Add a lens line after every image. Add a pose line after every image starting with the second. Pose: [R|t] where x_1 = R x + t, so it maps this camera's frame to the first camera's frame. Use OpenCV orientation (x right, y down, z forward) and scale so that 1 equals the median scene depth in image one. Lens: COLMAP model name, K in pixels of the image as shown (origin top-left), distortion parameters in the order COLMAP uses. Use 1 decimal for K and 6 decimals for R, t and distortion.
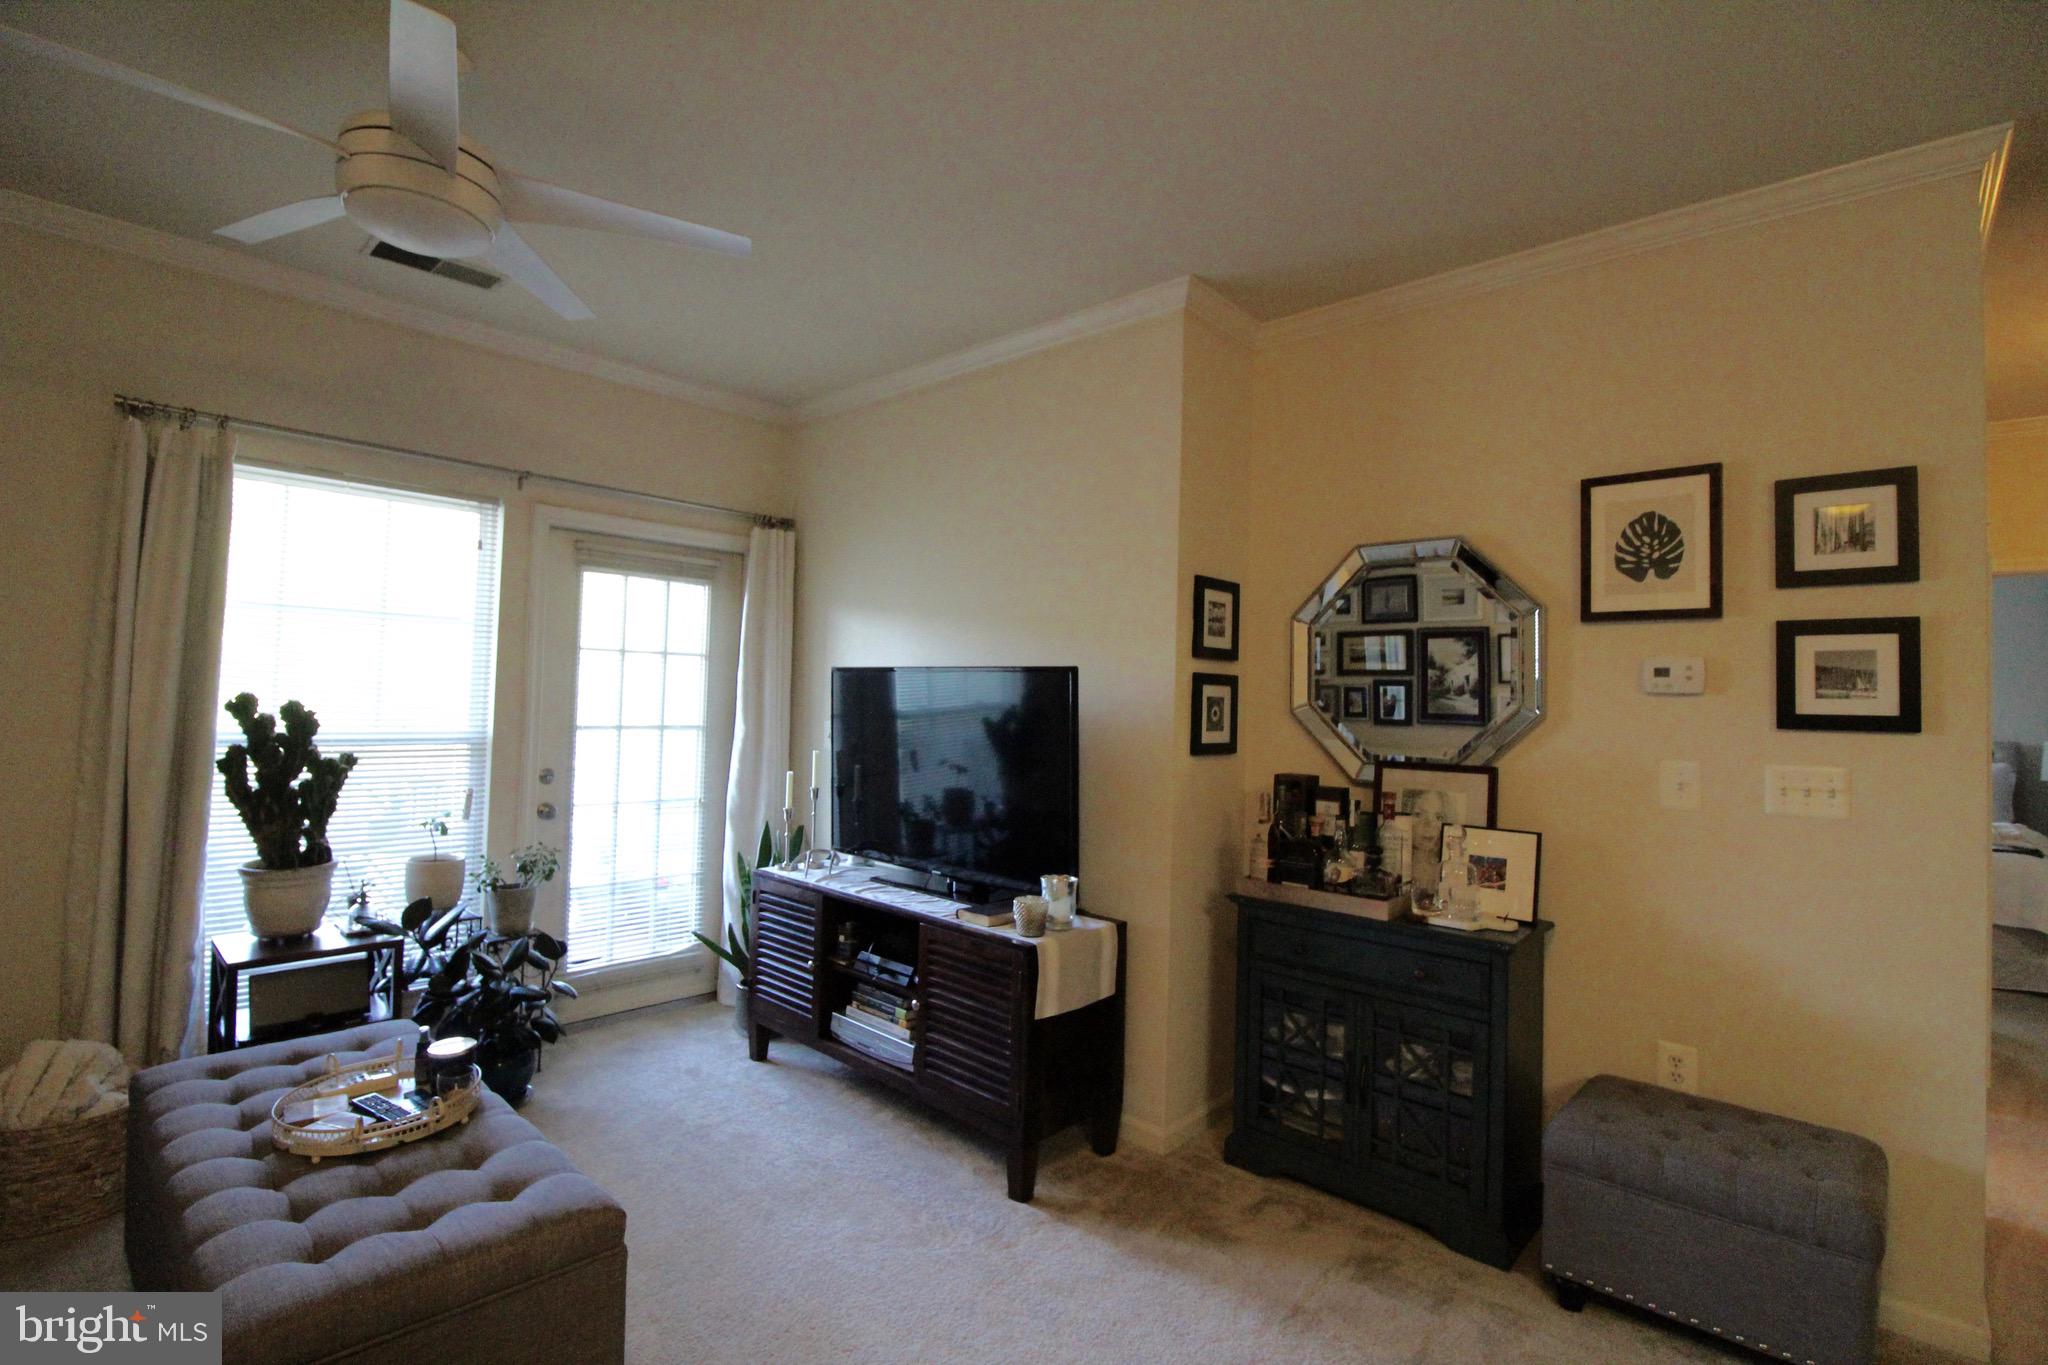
lens RADIAL K [[944.9, 0, 1012.7], [0, 944.9, 665.6], [0, 0, 1]] dist [-0.000375, -0.017186]
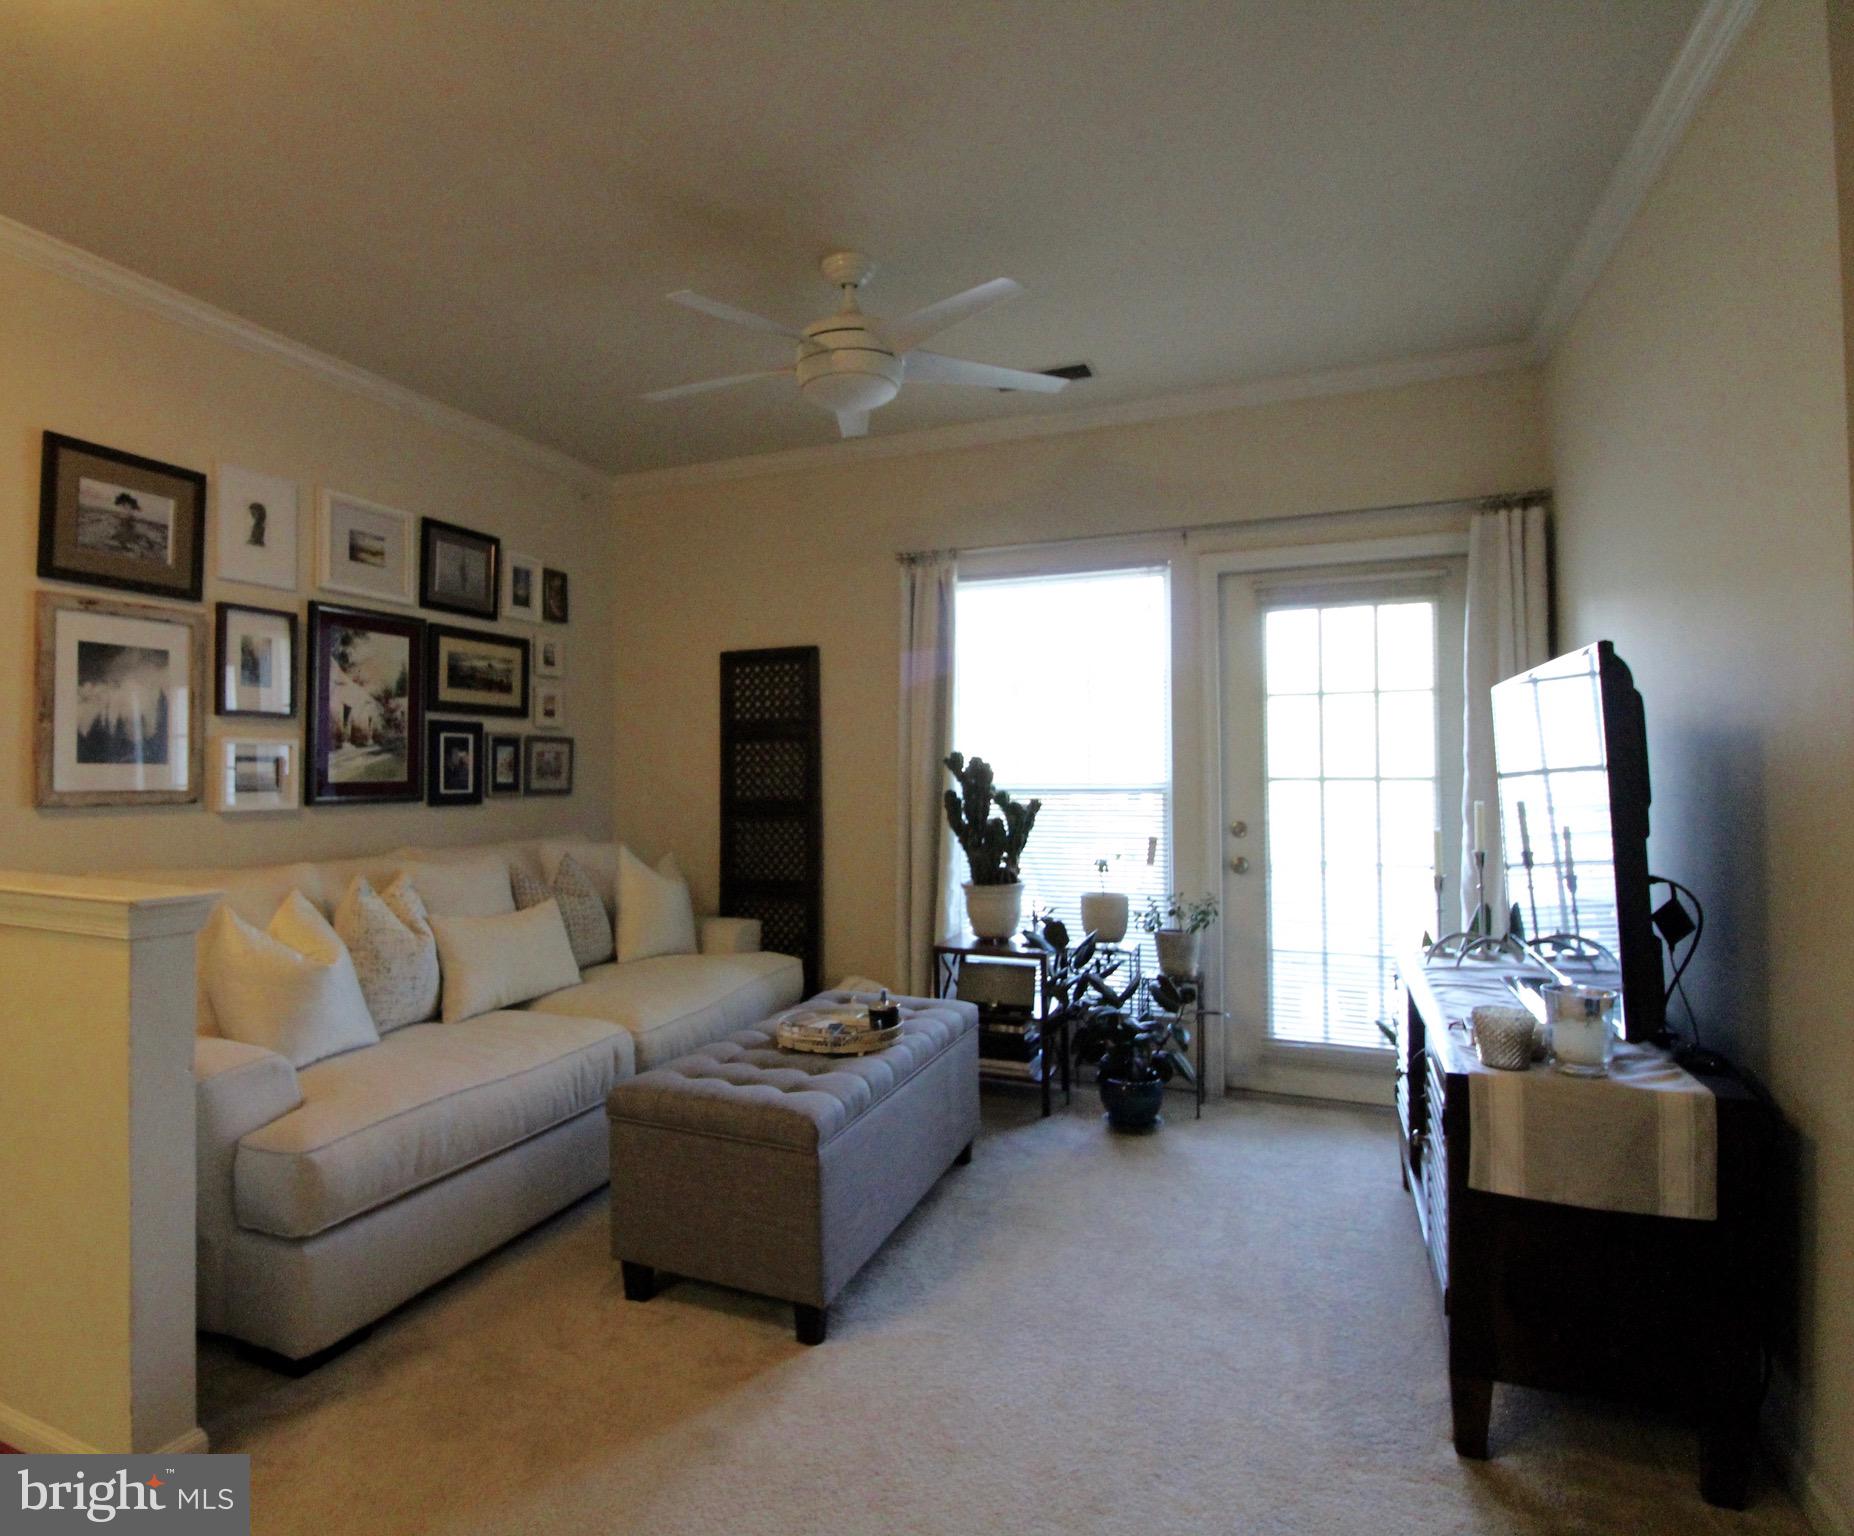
lens RADIAL K [[1053.5, 0, 779.1], [0, 1053.5, 763.9], [0, 0, 1]] dist [-0.021948, -0.002376]
pose [[0.287255, -0.035548, -0.957194, 0.507225], [0.049229, 0.998538, -0.022310, 0.062579], [0.956588, -0.040714, 0.288585, 0.295537]]
